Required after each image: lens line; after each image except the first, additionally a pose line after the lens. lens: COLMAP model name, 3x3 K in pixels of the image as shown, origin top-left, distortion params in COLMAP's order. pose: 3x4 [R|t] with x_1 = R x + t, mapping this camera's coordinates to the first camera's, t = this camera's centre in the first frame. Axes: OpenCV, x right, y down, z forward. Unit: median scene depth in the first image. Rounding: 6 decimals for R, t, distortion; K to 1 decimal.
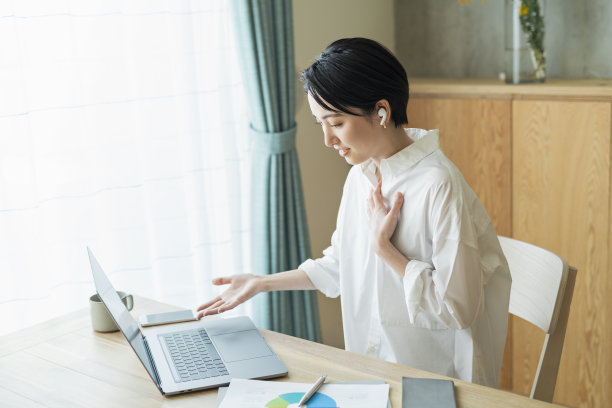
lens RADIAL K [[861.0, 0, 305.8], [0, 861.0, 201.2], [0, 0, 1]] dist [0.000154, 0.000000]
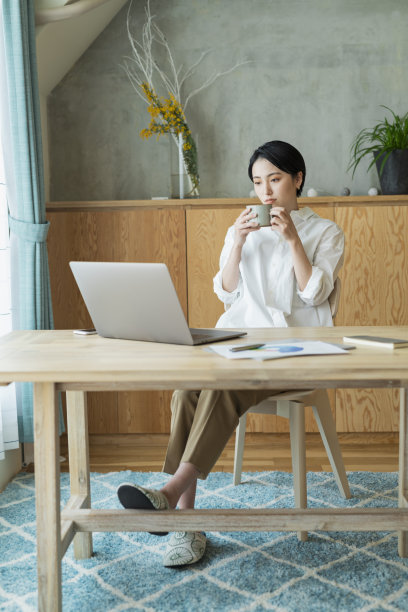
lens RADIAL K [[861.0, 0, 195.5], [0, 861.0, 306.1], [0, 0, 1]] dist [0.000154, 0.000000]
pose [[0.789472, -0.019969, 0.613462, -0.591813], [0.104813, 0.989176, -0.102685, 0.177134], [-0.604771, 0.145365, 0.783020, -0.062909]]
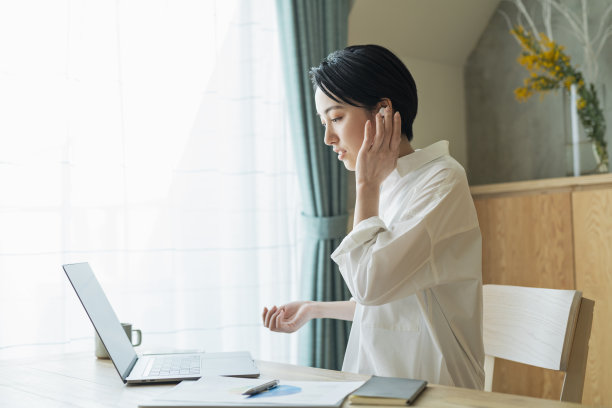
lens RADIAL K [[861.0, 0, 303.1], [0, 861.0, 200.0], [0, 0, 1]] dist [0.000154, 0.000000]
pose [[0.983940, 0.013681, -0.177973, 0.115425], [-0.058405, 0.966850, -0.248574, 0.147036], [0.168673, 0.254977, 0.952122, 0.035553]]
